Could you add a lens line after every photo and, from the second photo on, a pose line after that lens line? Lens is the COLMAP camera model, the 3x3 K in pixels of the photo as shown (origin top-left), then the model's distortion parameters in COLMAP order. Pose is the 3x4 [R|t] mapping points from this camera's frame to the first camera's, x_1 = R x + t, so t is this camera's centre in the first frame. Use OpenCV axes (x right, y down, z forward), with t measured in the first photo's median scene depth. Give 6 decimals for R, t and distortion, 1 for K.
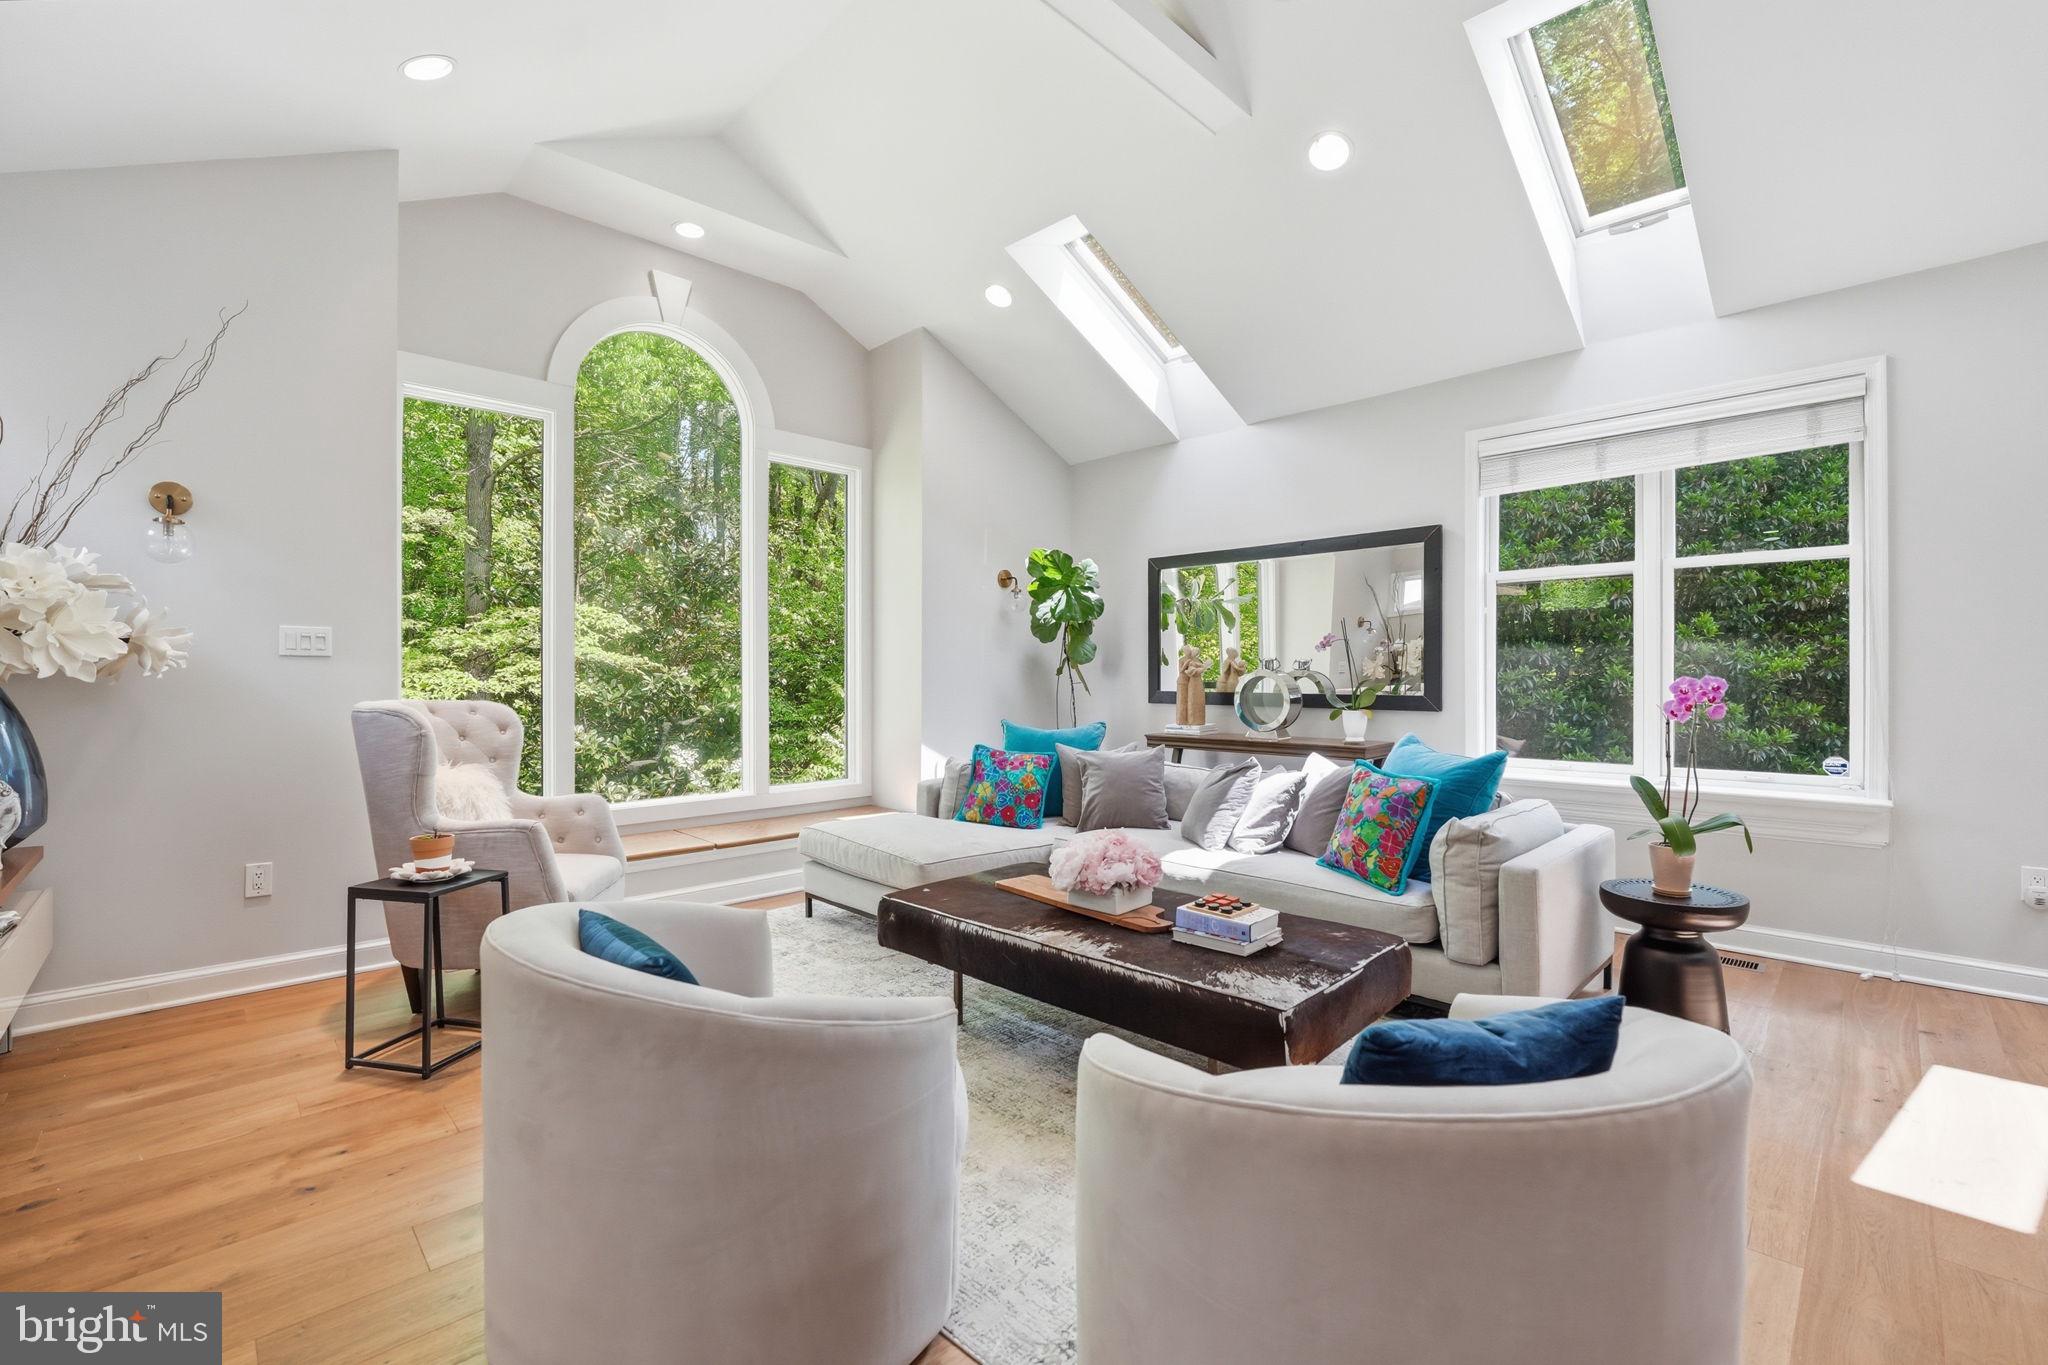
lens RADIAL K [[866.5, 0, 1015.4], [0, 866.5, 681.5], [0, 0, 1]] dist [-0.037765, 0.008770]
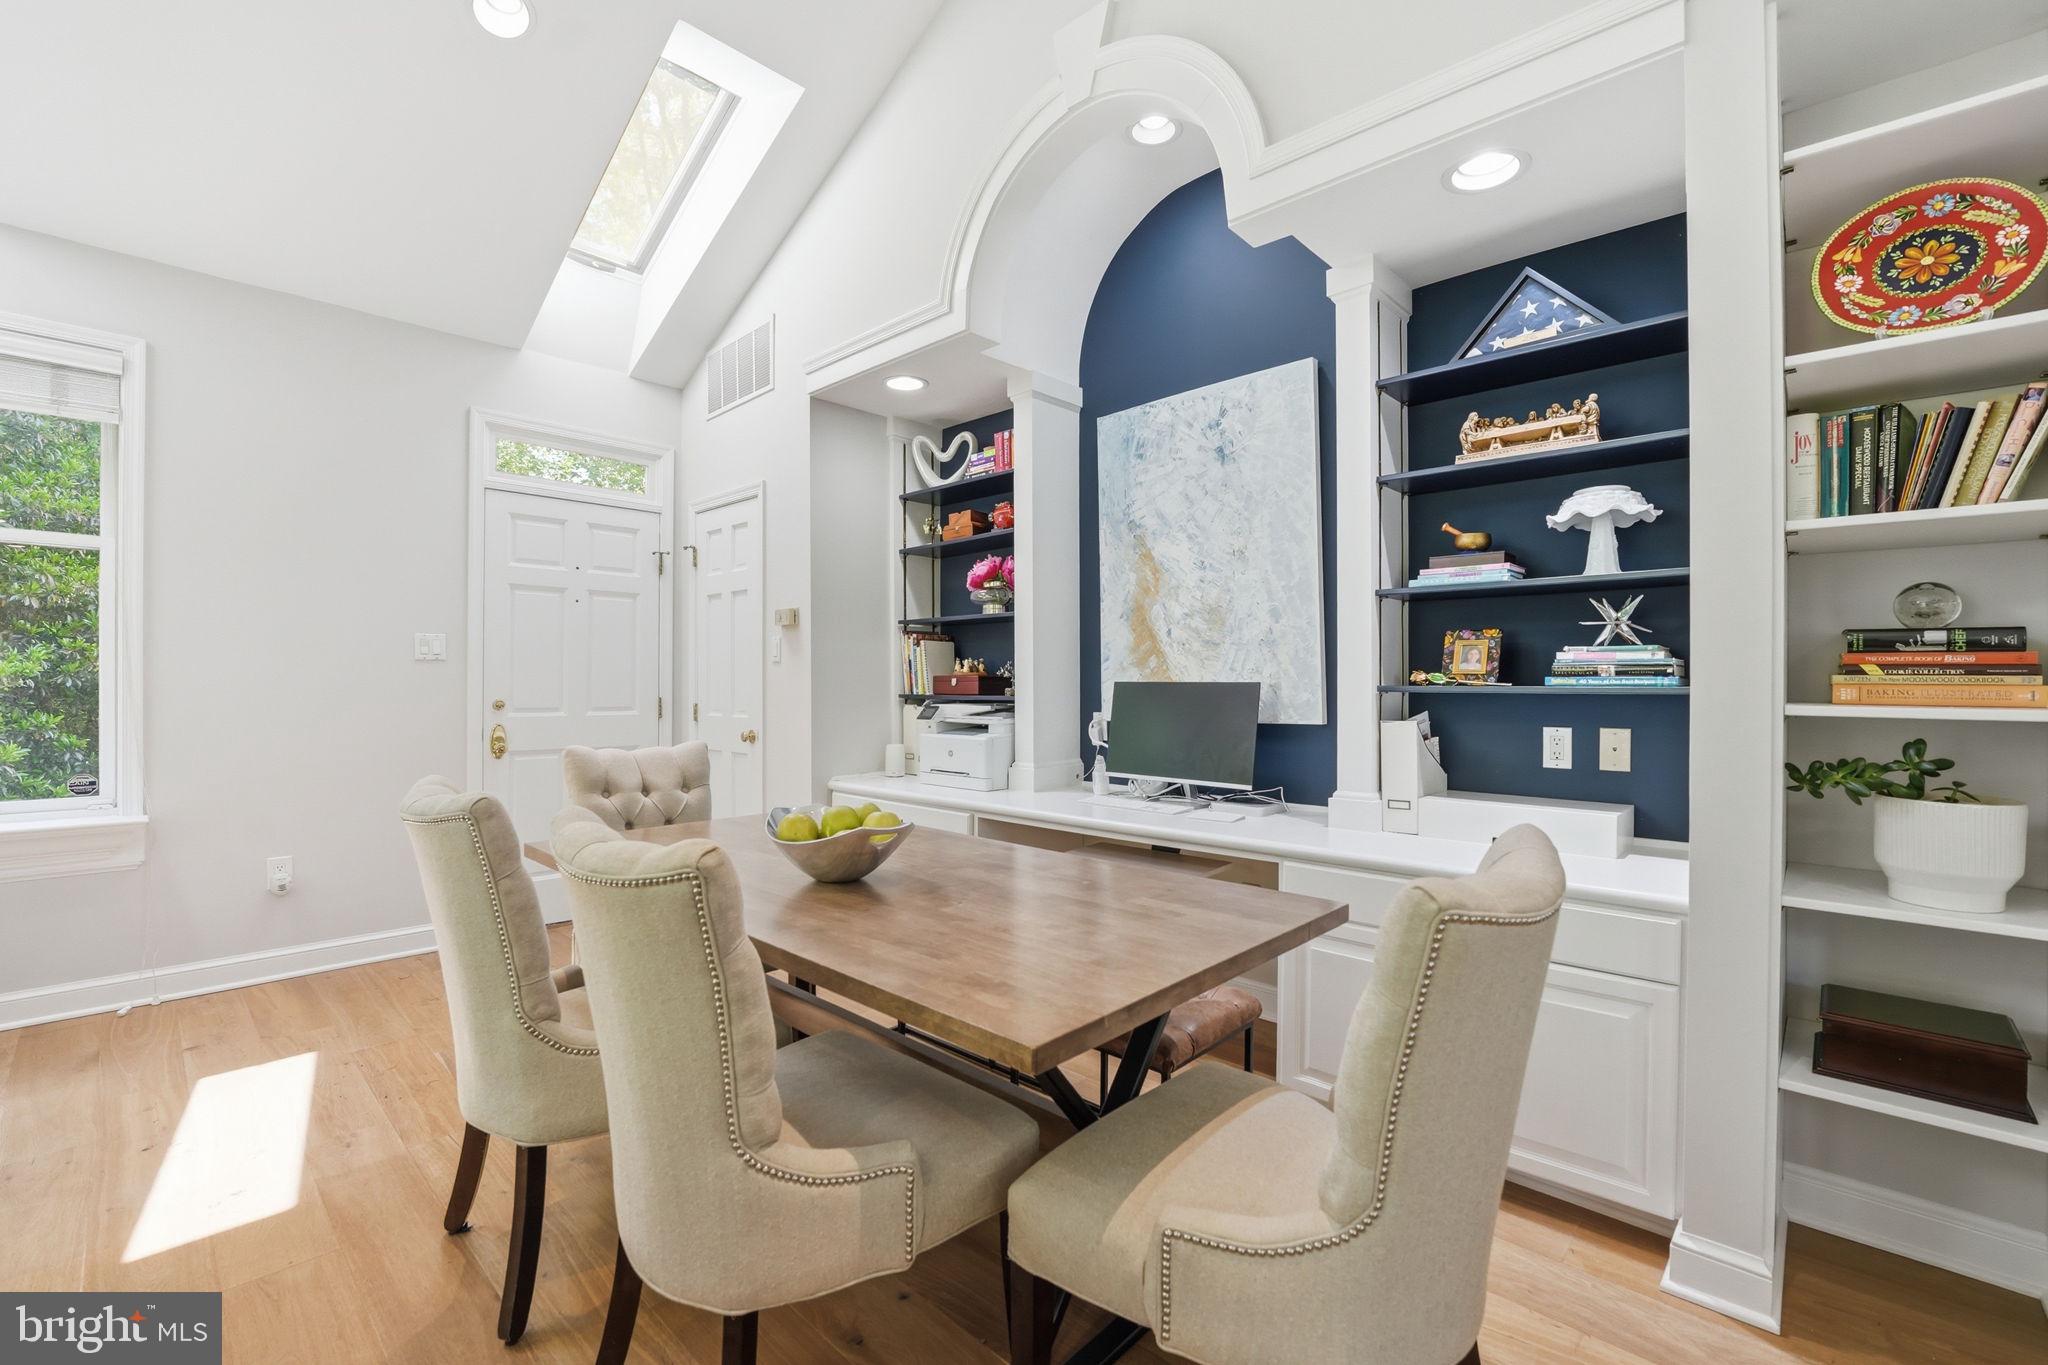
lens RADIAL K [[866.5, 0, 1015.4], [0, 866.5, 681.5], [0, 0, 1]] dist [-0.037765, 0.008770]
pose [[-0.046809, 0.003366, 0.998898, 0.040759], [0.004755, 0.999984, -0.003147, -0.000872], [-0.998893, 0.004602, -0.046824, 0.051608]]
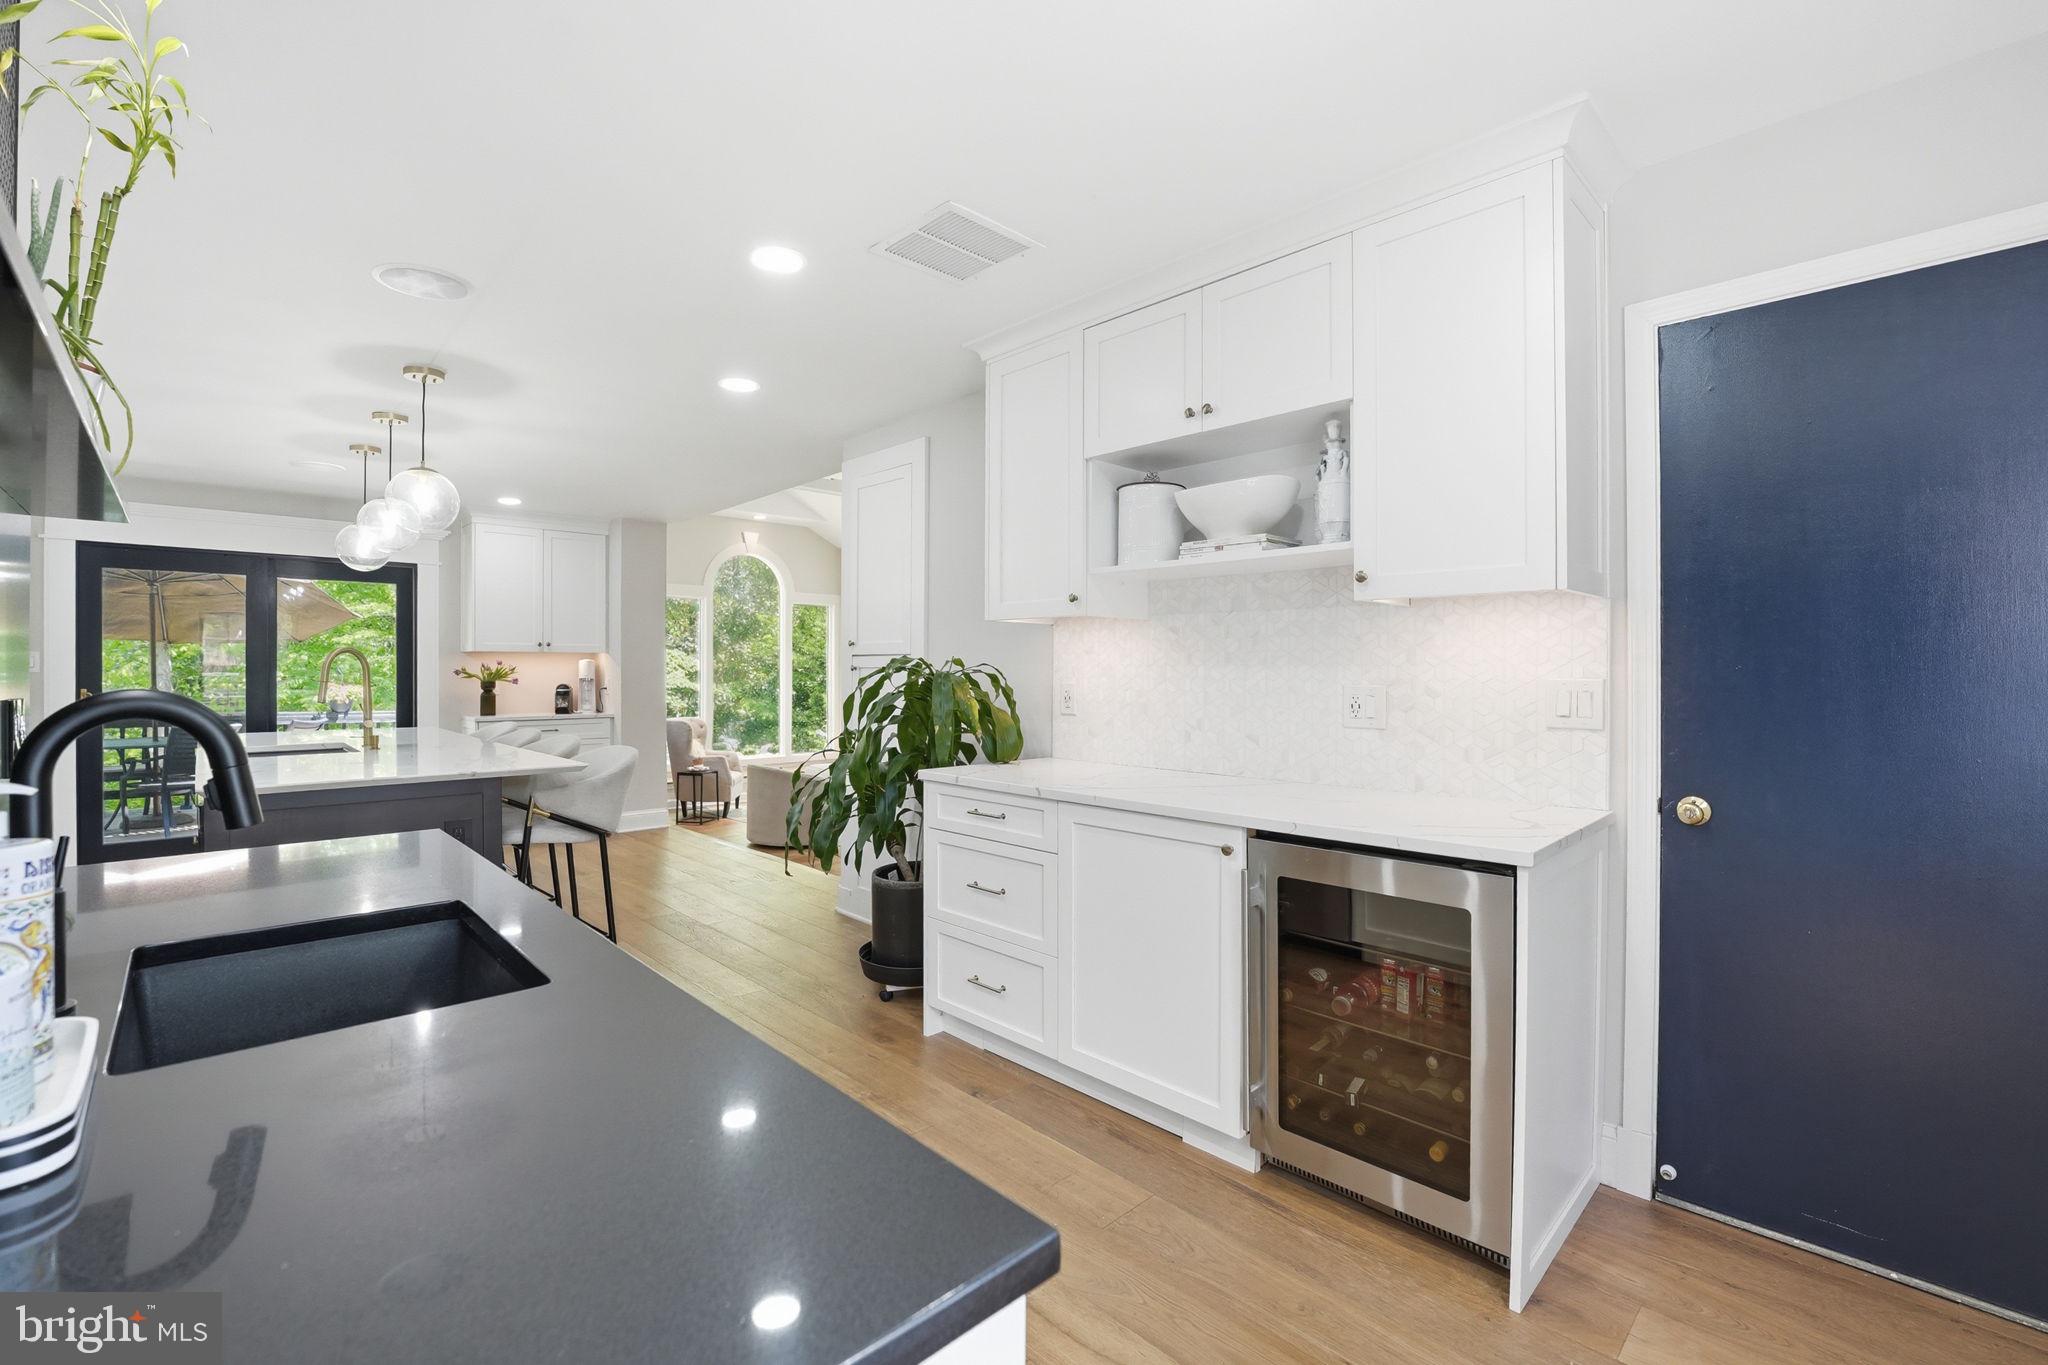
lens RADIAL K [[883.0, 0, 1027.4], [0, 883.0, 673.4], [0, 0, 1]] dist [-0.020383, -0.000091]
pose [[0.999982, 0.005691, 0.001618, 0.377585], [-0.005680, 0.999958, -0.007195, -0.086659], [-0.001659, 0.007185, 0.999973, -1.518388]]
